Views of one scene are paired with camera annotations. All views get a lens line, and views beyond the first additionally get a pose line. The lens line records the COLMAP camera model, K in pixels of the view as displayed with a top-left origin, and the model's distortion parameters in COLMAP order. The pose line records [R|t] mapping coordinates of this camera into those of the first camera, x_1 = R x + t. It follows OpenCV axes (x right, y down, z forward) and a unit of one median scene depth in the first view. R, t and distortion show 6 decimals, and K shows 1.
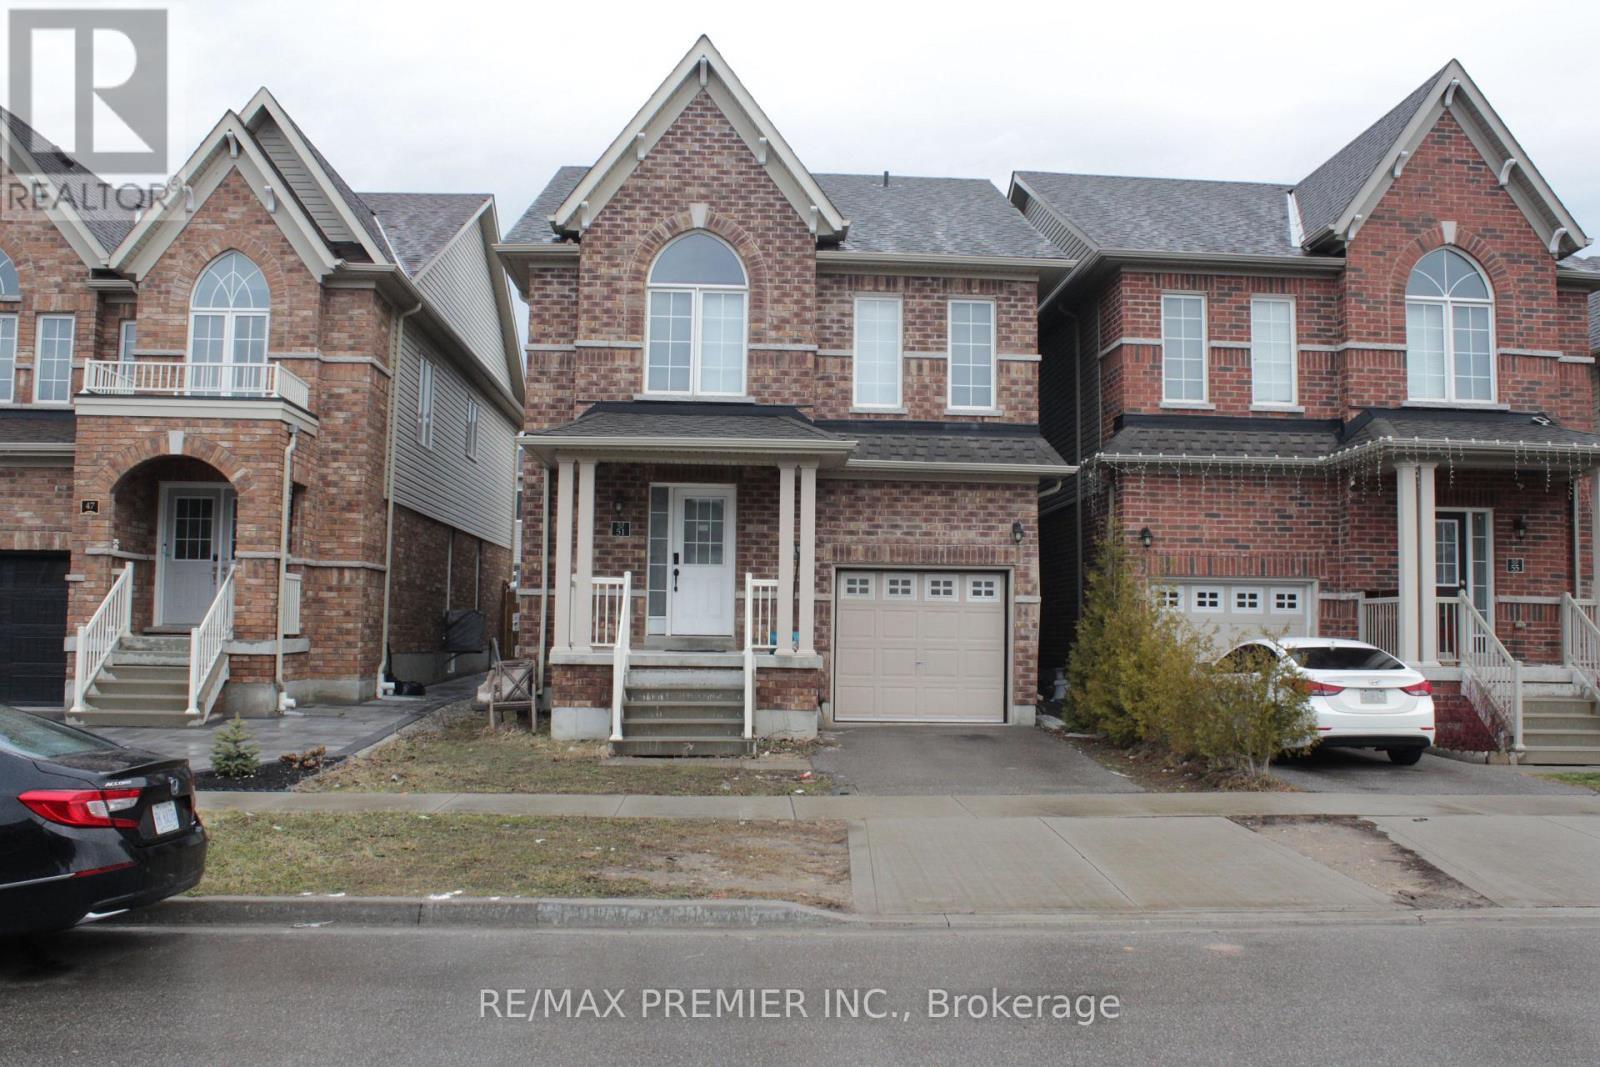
lens RADIAL K [[1477.8, 0, 796.9], [0, 1477.8, 539.4], [0, 0, 1]] dist [-0.142164, -0.009390]
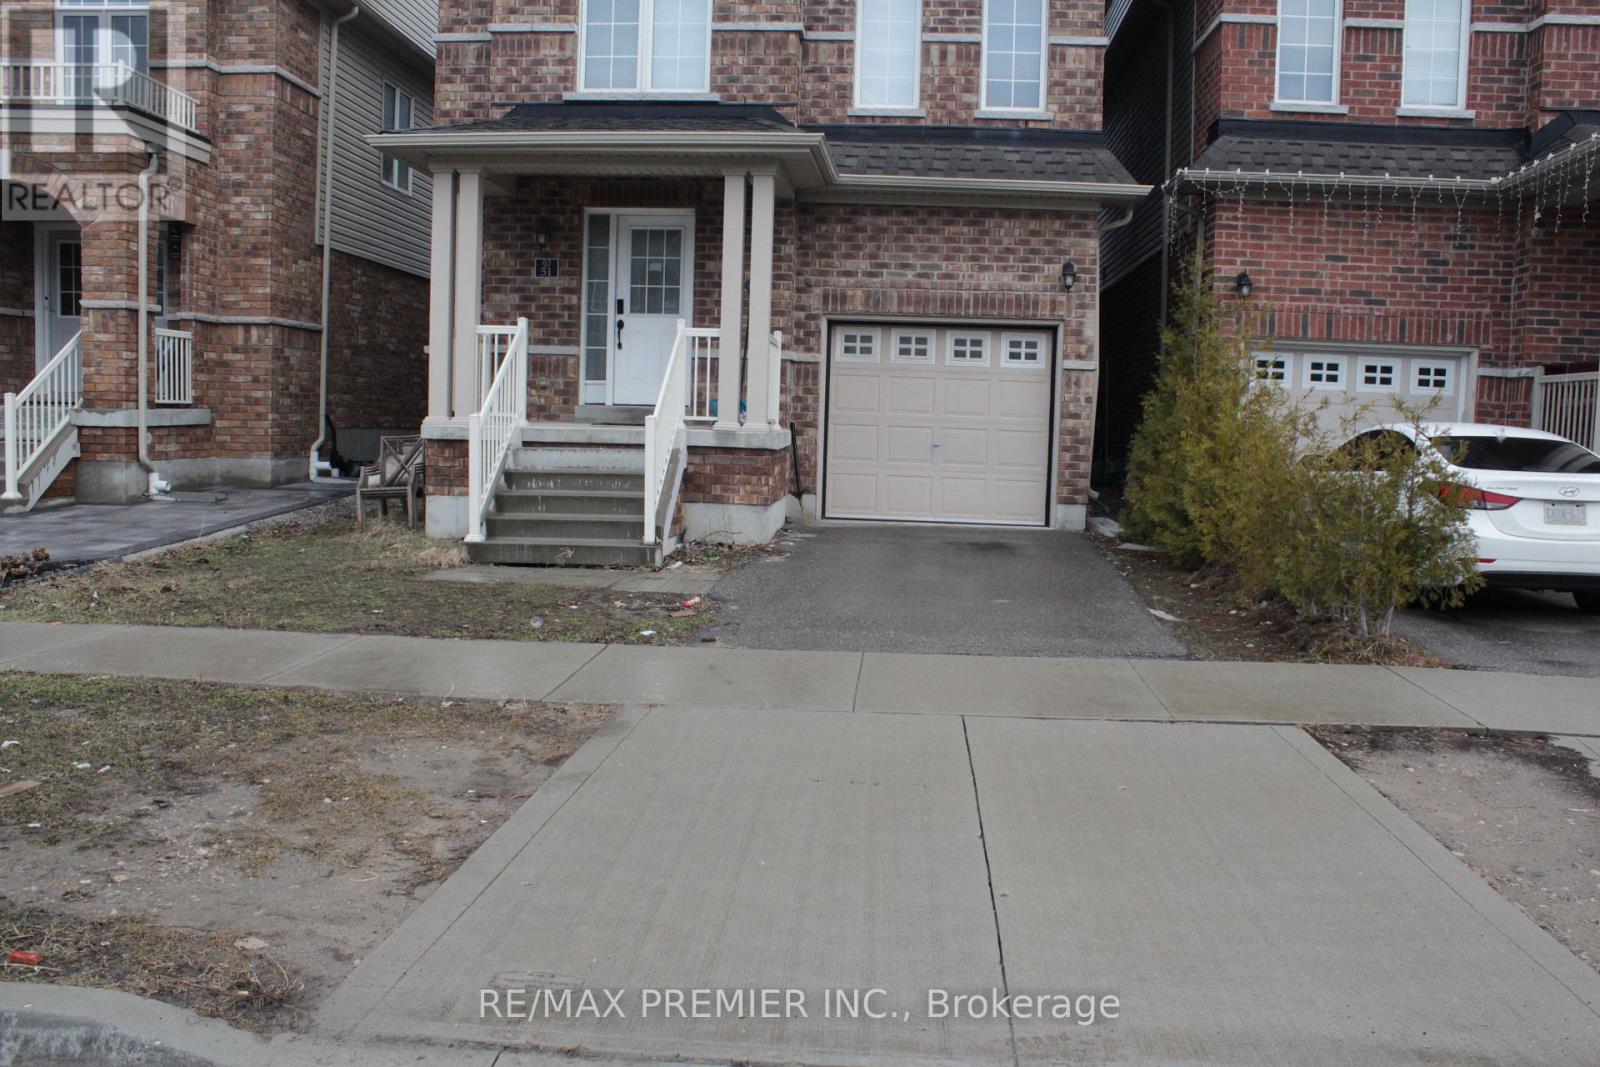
lens RADIAL K [[1325.0, 0, 803.7], [0, 1325.0, 543.2], [0, 0, 1]] dist [-0.145678, 0.099745]
pose [[0.992318, 0.026118, -0.120925, 0.100227], [-0.007138, 0.987920, 0.154801, 0.027740], [0.123507, -0.152749, 0.980517, 0.306076]]
